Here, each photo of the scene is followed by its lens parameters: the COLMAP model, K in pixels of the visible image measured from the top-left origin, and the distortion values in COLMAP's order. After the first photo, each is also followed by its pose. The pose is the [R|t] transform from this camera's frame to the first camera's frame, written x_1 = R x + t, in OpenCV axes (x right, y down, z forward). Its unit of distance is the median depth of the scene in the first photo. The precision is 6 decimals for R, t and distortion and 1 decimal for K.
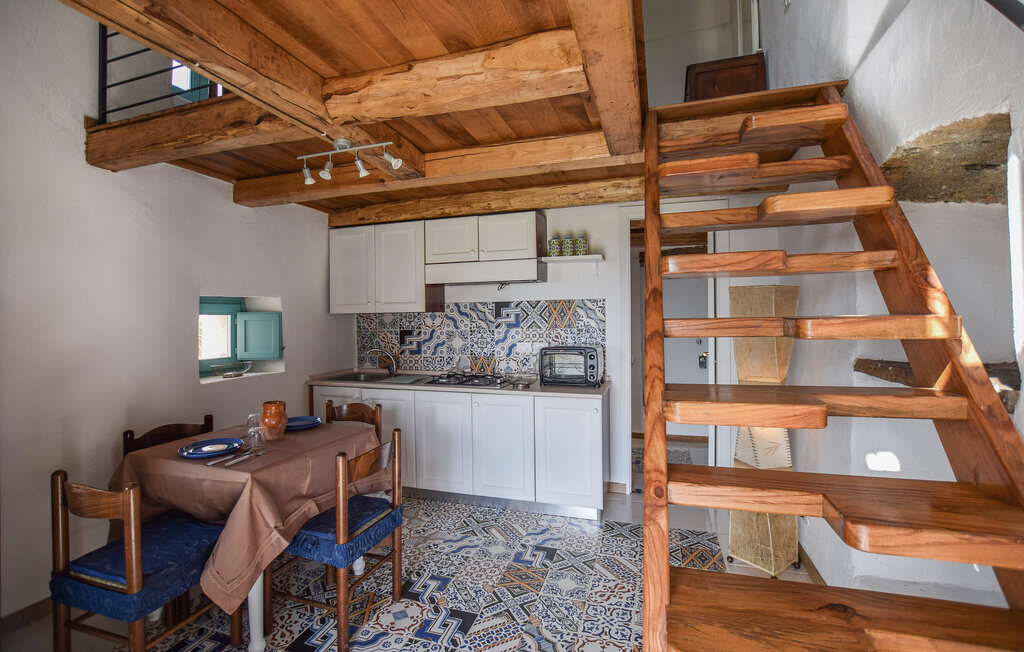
lens RADIAL K [[460.4, 0, 516.7], [0, 460.4, 324.9], [0, 0, 1]] dist [-0.023114, 0.002774]
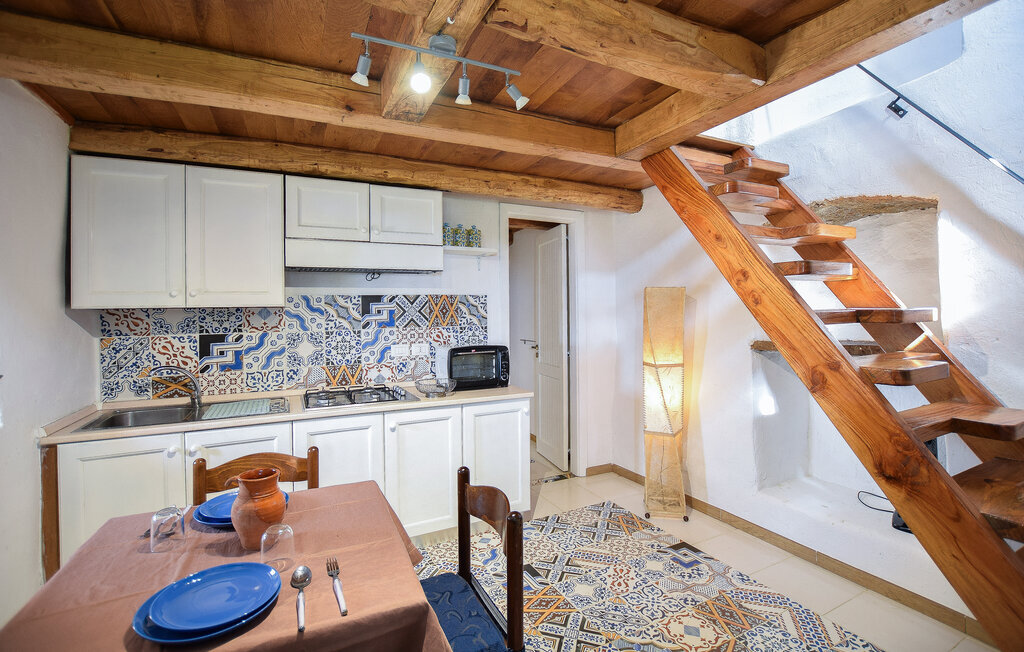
lens RADIAL K [[460.4, 0, 514.2], [0, 460.4, 318.5], [0, 0, 1]] dist [-0.023114, 0.002774]
pose [[0.714529, -0.007205, 0.699569, -0.409632], [0.016406, 0.999845, -0.006459, -0.000221], [-0.699413, 0.016092, 0.714536, 0.250916]]
